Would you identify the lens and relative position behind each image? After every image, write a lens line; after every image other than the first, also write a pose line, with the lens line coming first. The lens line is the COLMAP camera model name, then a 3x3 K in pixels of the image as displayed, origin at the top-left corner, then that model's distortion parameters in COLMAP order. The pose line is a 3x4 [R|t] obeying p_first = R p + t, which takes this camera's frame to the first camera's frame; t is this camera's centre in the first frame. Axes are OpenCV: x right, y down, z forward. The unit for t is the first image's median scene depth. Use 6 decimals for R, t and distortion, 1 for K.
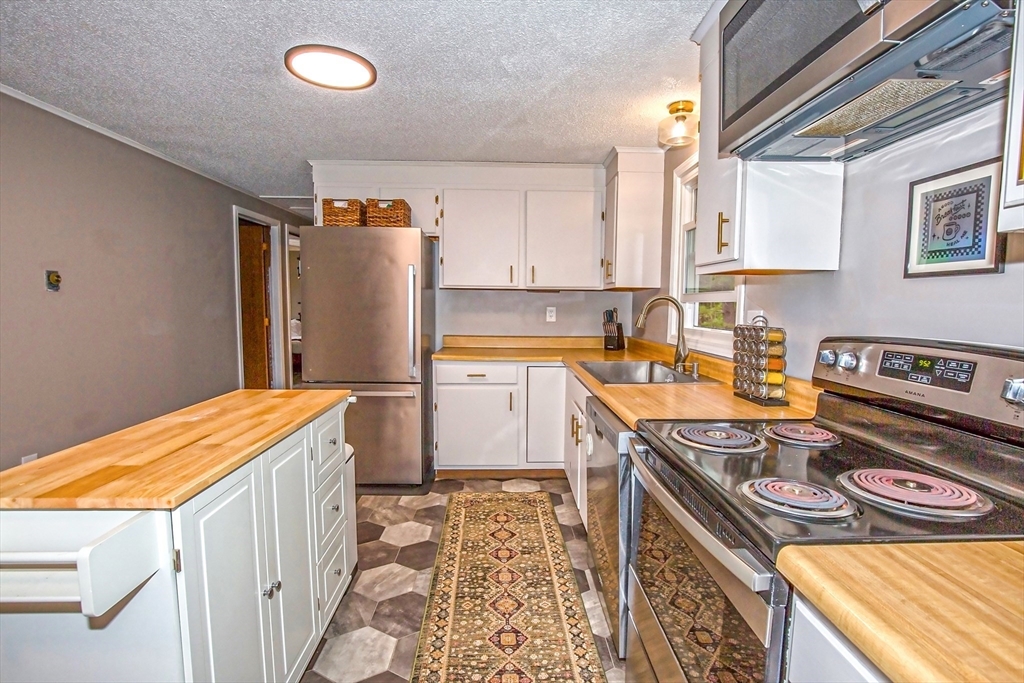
lens RADIAL K [[466.0, 0, 509.6], [0, 466.0, 346.1], [0, 0, 1]] dist [-0.026212, 0.000254]
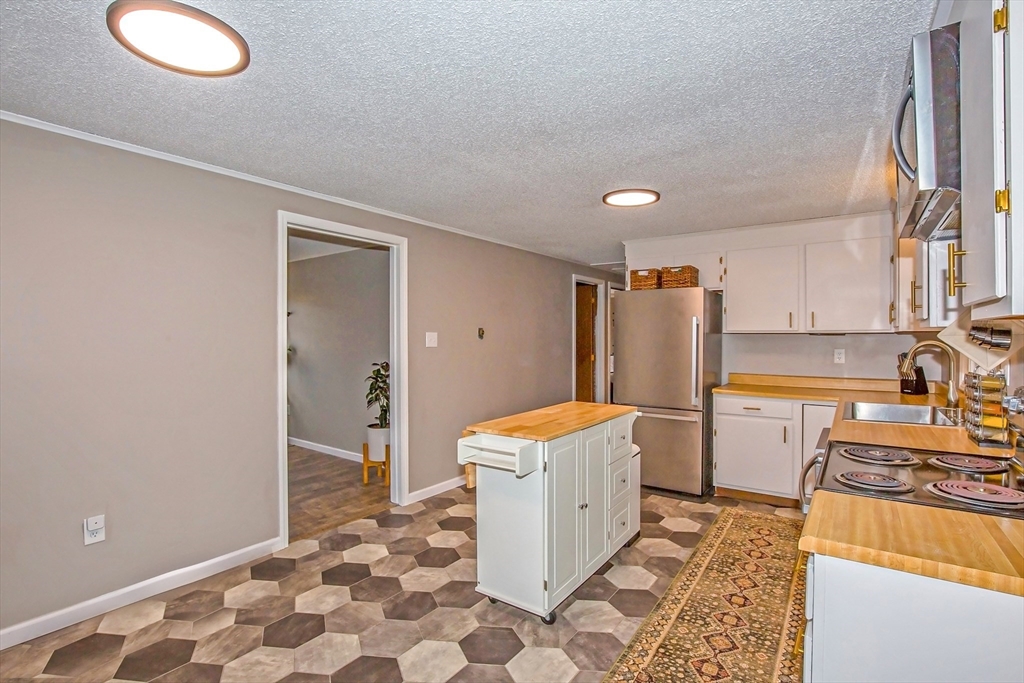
lens RADIAL K [[466.0, 0, 509.8], [0, 466.0, 337.2], [0, 0, 1]] dist [-0.026212, 0.000254]
pose [[0.785429, -0.010085, -0.618870, 0.194009], [-0.047160, 0.995986, -0.076083, 0.002134], [0.617153, 0.088943, 0.781800, -0.328759]]
